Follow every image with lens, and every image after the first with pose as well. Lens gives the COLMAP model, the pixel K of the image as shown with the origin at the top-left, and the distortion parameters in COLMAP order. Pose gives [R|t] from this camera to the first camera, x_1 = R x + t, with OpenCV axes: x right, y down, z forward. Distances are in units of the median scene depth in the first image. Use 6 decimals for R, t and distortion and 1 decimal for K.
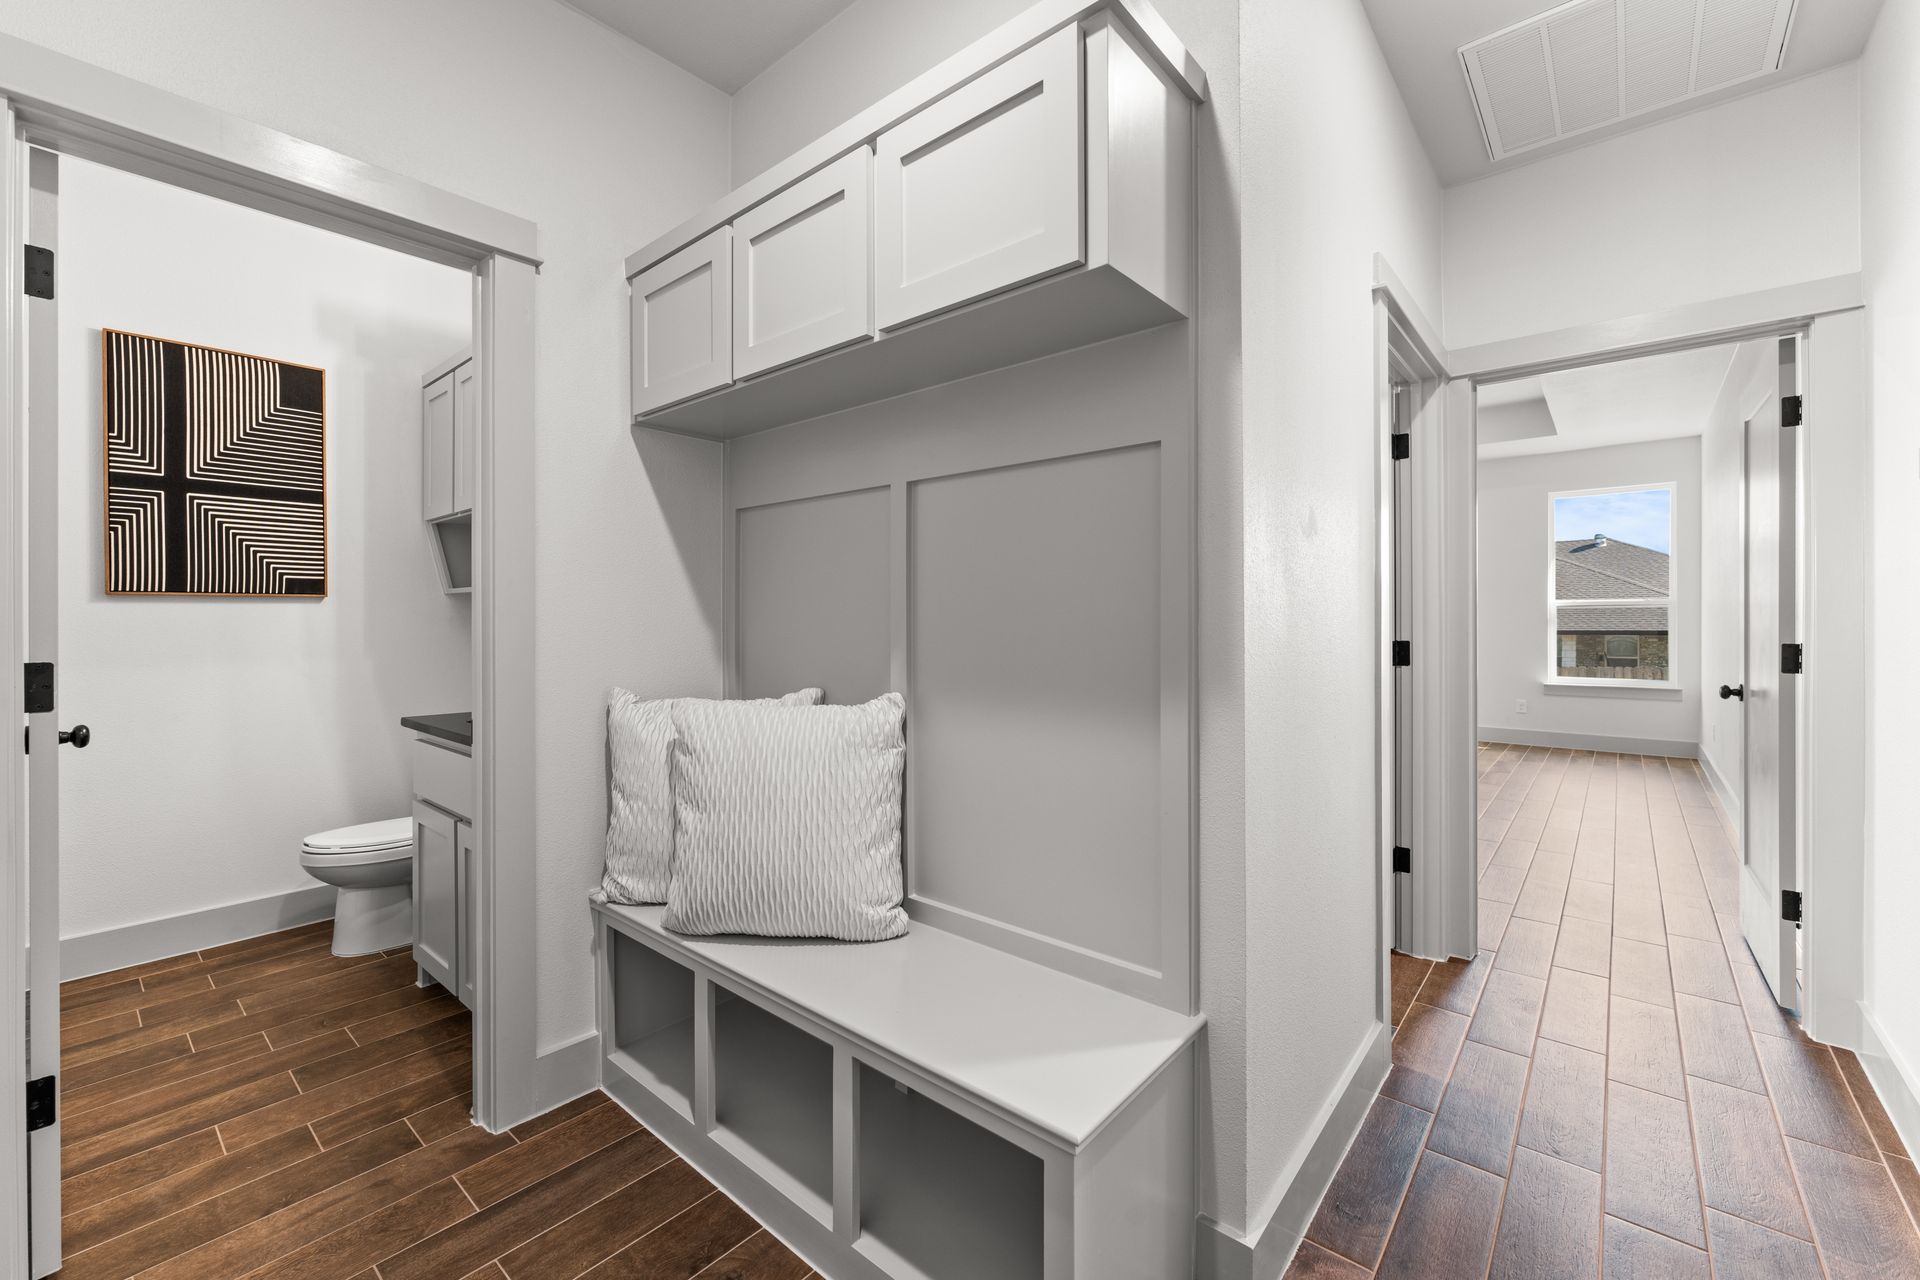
lens RADIAL K [[777.5, 0, 948.0], [0, 777.5, 627.4], [0, 0, 1]] dist [-0.005652, 0.001456]
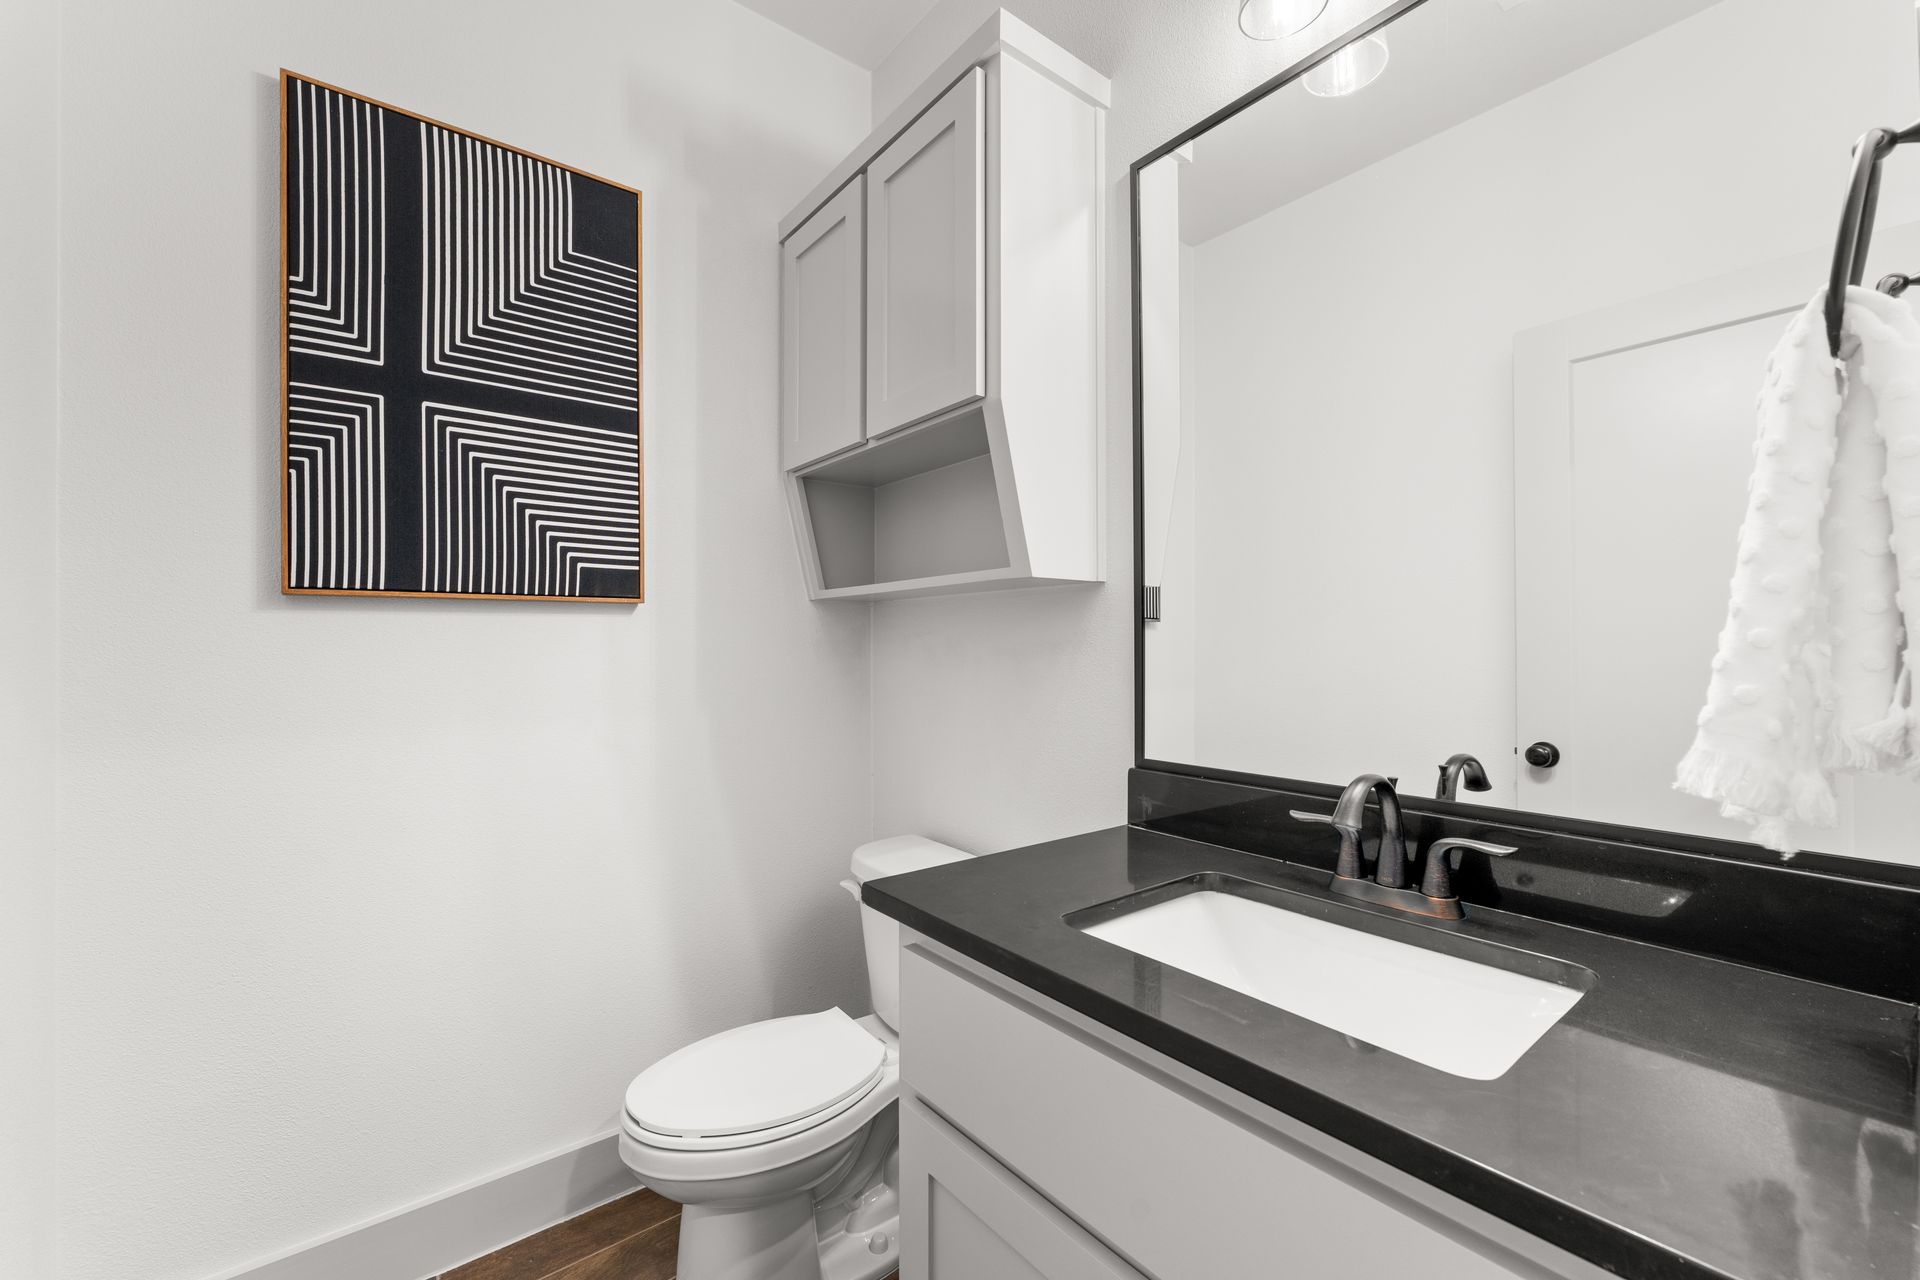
lens RADIAL K [[777.5, 0, 961.4], [0, 777.5, 649.3], [0, 0, 1]] dist [-0.005652, 0.001456]
pose [[0.985146, -0.004210, -0.171667, -0.523736], [0.002316, 0.999934, -0.011230, 0.000323], [0.171703, 0.010666, 0.985091, 0.536716]]
